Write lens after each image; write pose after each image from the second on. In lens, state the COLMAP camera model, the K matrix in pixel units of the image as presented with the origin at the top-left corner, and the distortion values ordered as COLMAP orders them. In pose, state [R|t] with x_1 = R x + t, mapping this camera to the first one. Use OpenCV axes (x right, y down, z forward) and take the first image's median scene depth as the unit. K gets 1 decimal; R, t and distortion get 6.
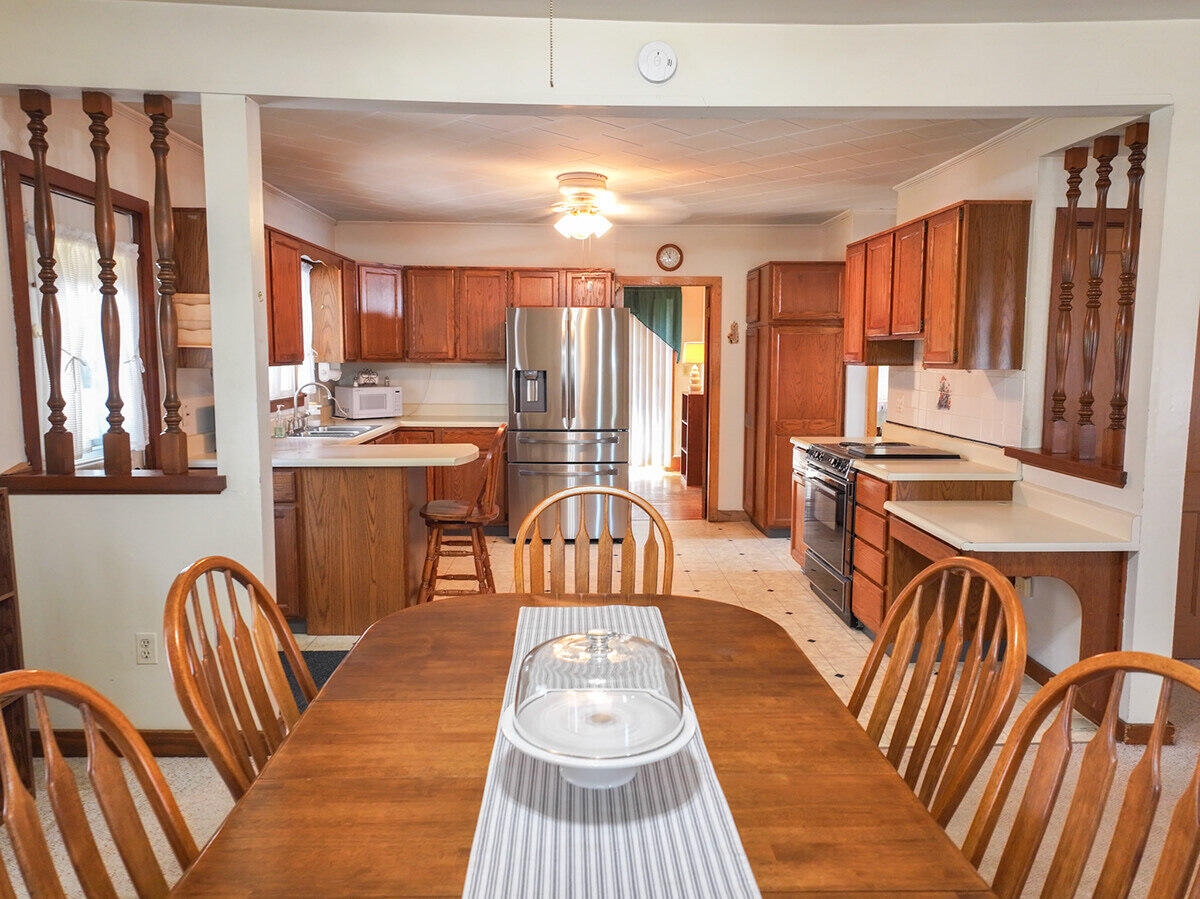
lens RADIAL K [[848.2, 0, 603.0], [0, 848.2, 451.6], [0, 0, 1]] dist [0.004548, 0.010482]
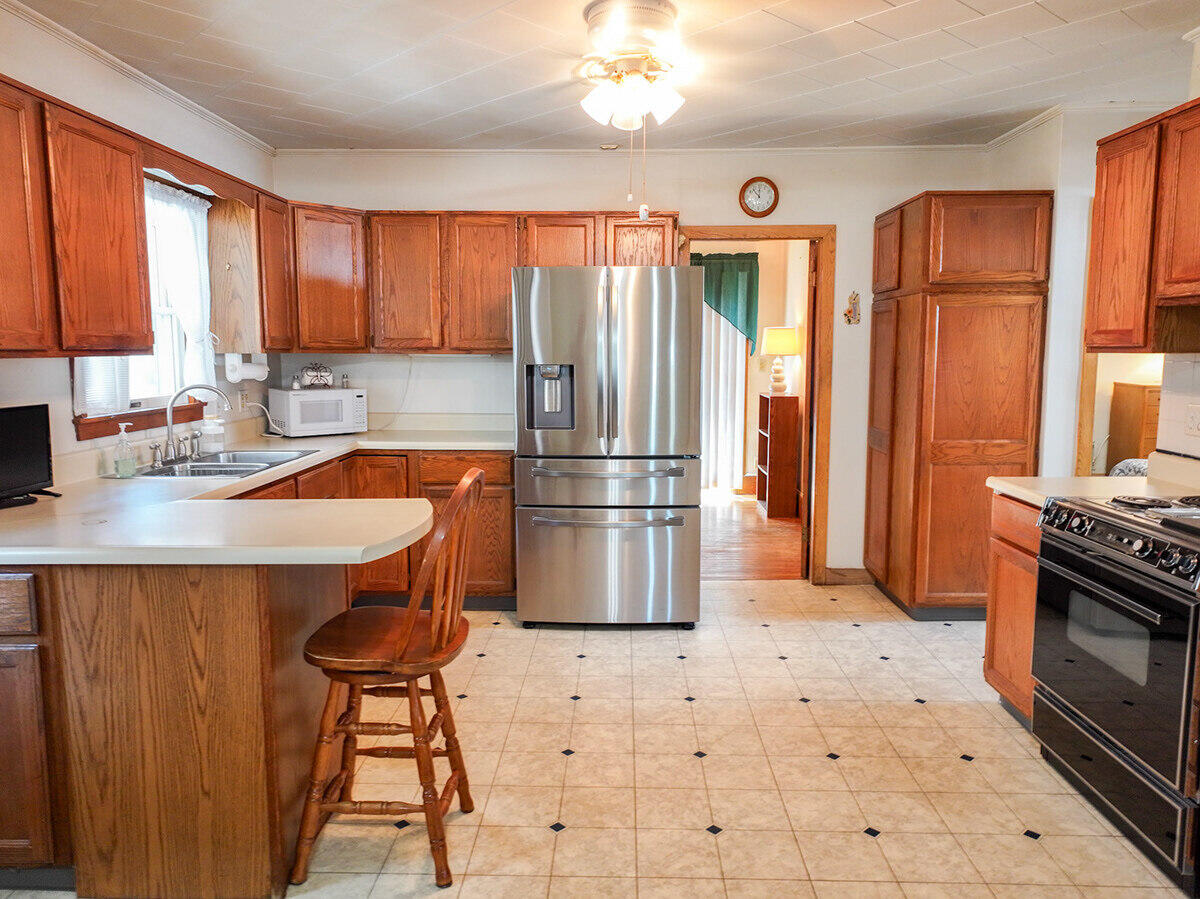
lens RADIAL K [[848.2, 0, 603.3], [0, 848.2, 444.9], [0, 0, 1]] dist [0.004548, 0.010482]
pose [[0.998541, 0.001927, -0.053969, -0.009371], [-0.002046, 0.999996, -0.002140, -0.032798], [0.053965, 0.002247, 0.998540, 0.354015]]
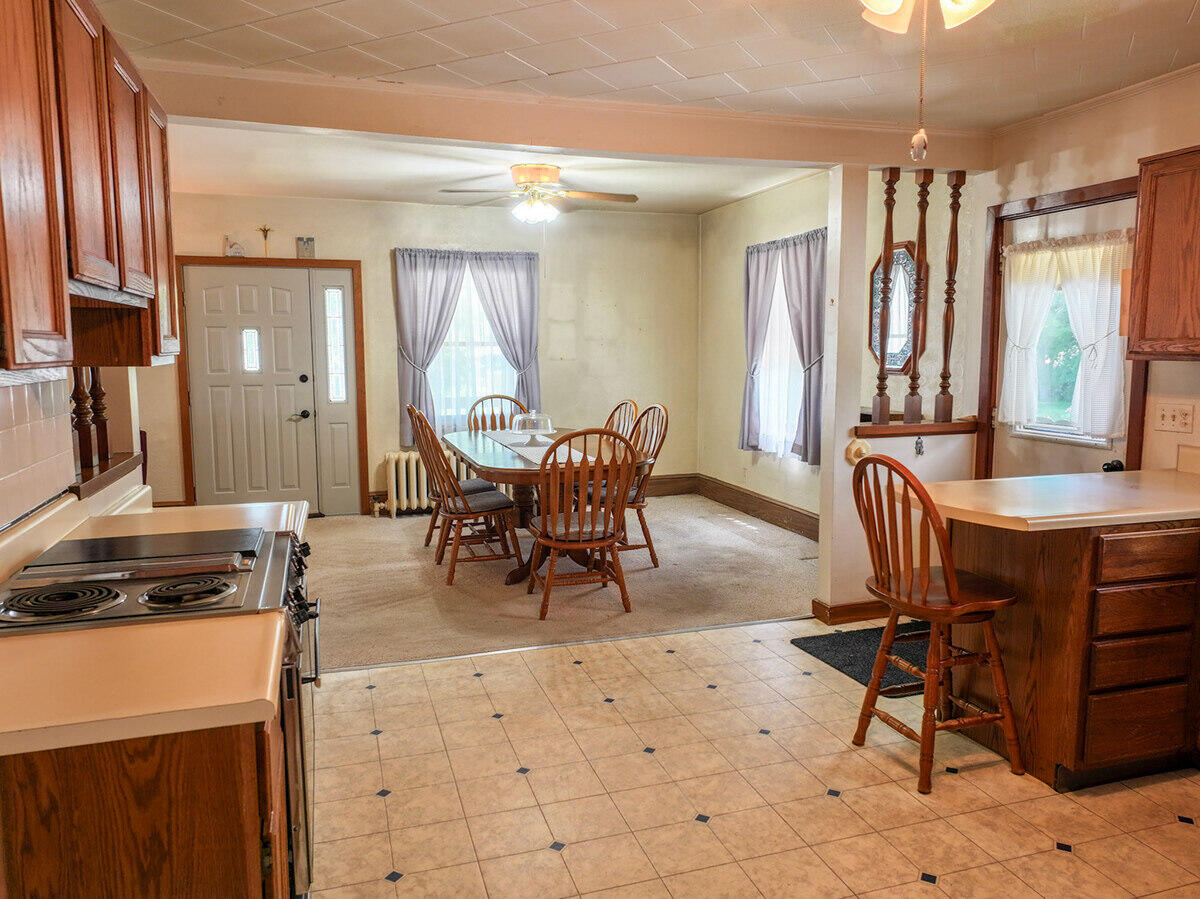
lens RADIAL K [[848.2, 0, 610.6], [0, 848.2, 447.6], [0, 0, 1]] dist [0.004548, 0.010482]
pose [[-0.959876, 0.031206, -0.278685, 0.170726], [-0.034250, 0.973303, 0.226956, -0.120343], [0.278327, 0.227394, -0.933181, 1.073143]]
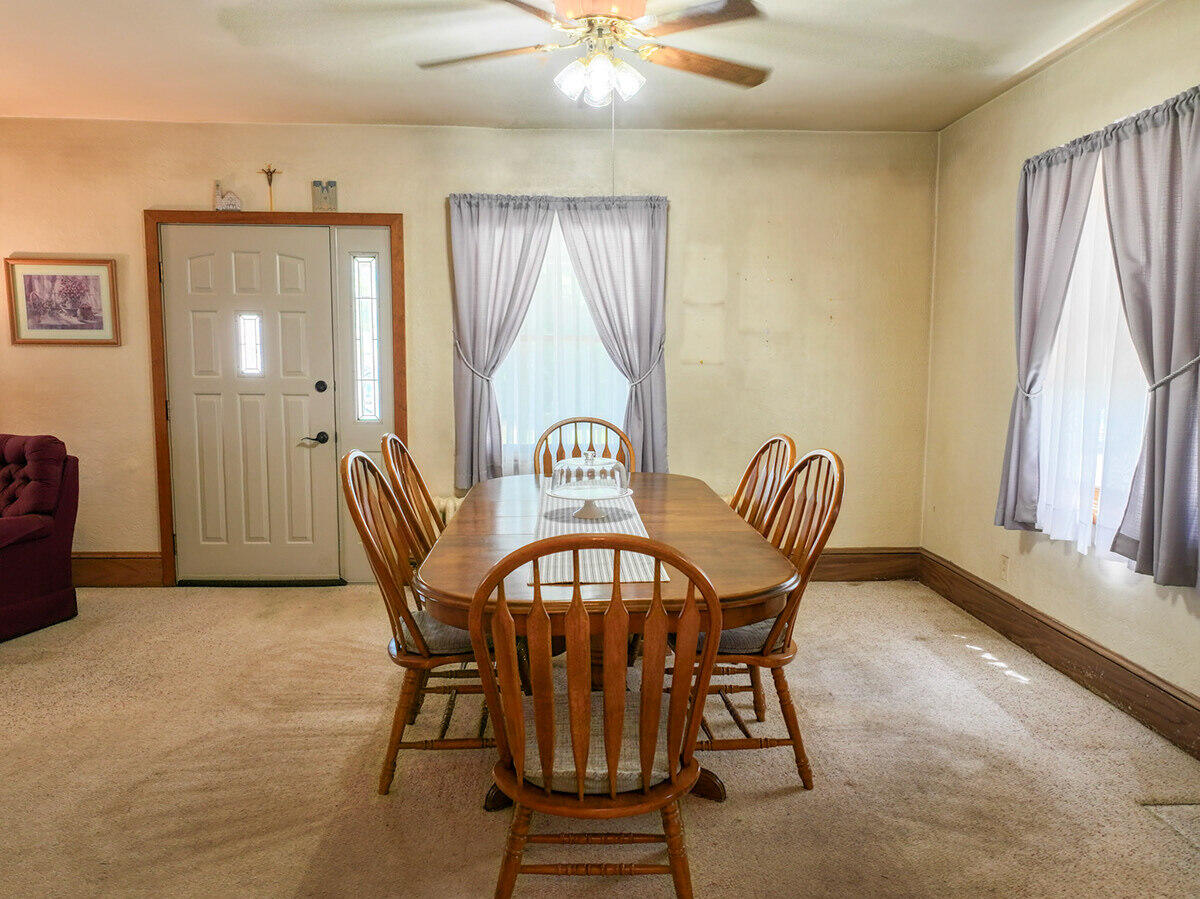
lens RADIAL K [[848.2, 0, 608.5], [0, 848.2, 448.5], [0, 0, 1]] dist [0.004548, 0.010482]
pose [[-0.999840, -0.008201, -0.015898, -0.002966], [-0.011542, 0.974732, 0.223078, -0.063447], [0.013666, 0.223226, -0.974671, 0.681027]]
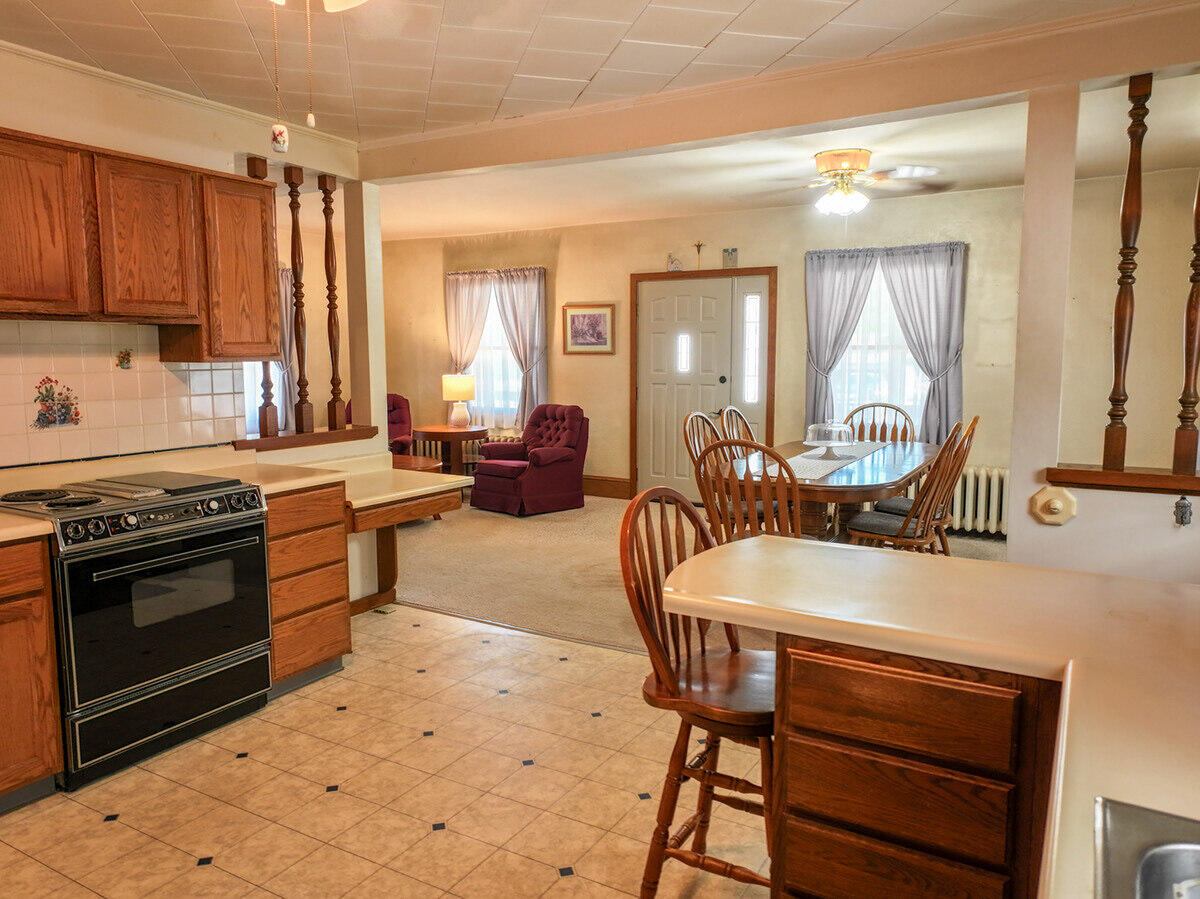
lens RADIAL K [[848.2, 0, 611.9], [0, 848.2, 452.6], [0, 0, 1]] dist [0.004548, 0.010482]
pose [[-0.850319, -0.065998, 0.522113, -0.248261], [0.058734, 0.974006, 0.218774, -0.113775], [-0.522980, 0.216694, -0.824339, 0.998129]]
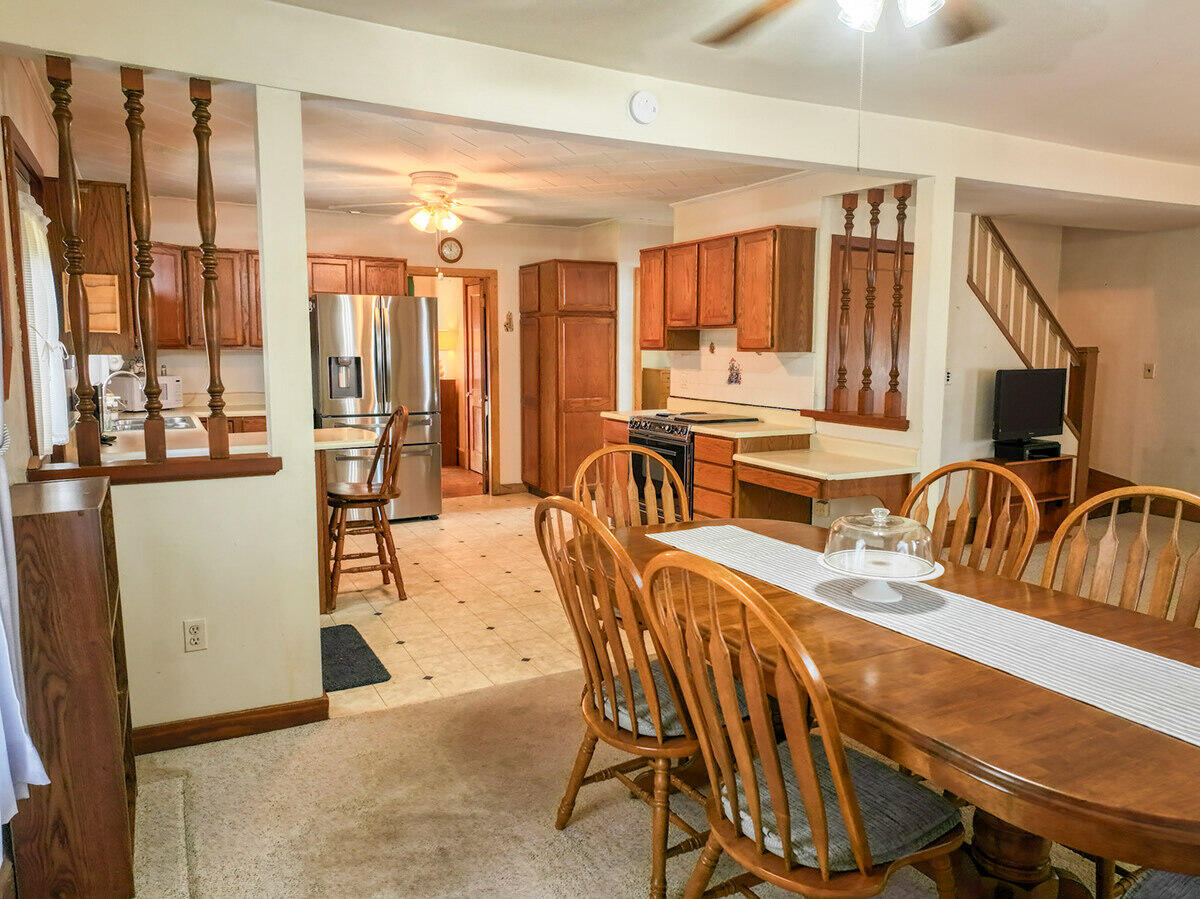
lens RADIAL K [[848.2, 0, 603.1], [0, 848.2, 453.0], [0, 0, 1]] dist [0.004548, 0.010482]
pose [[0.899165, -0.056358, 0.433965, -0.251982], [0.049770, 0.998408, 0.026539, 0.007679], [-0.434770, -0.002264, 0.900539, -0.048759]]
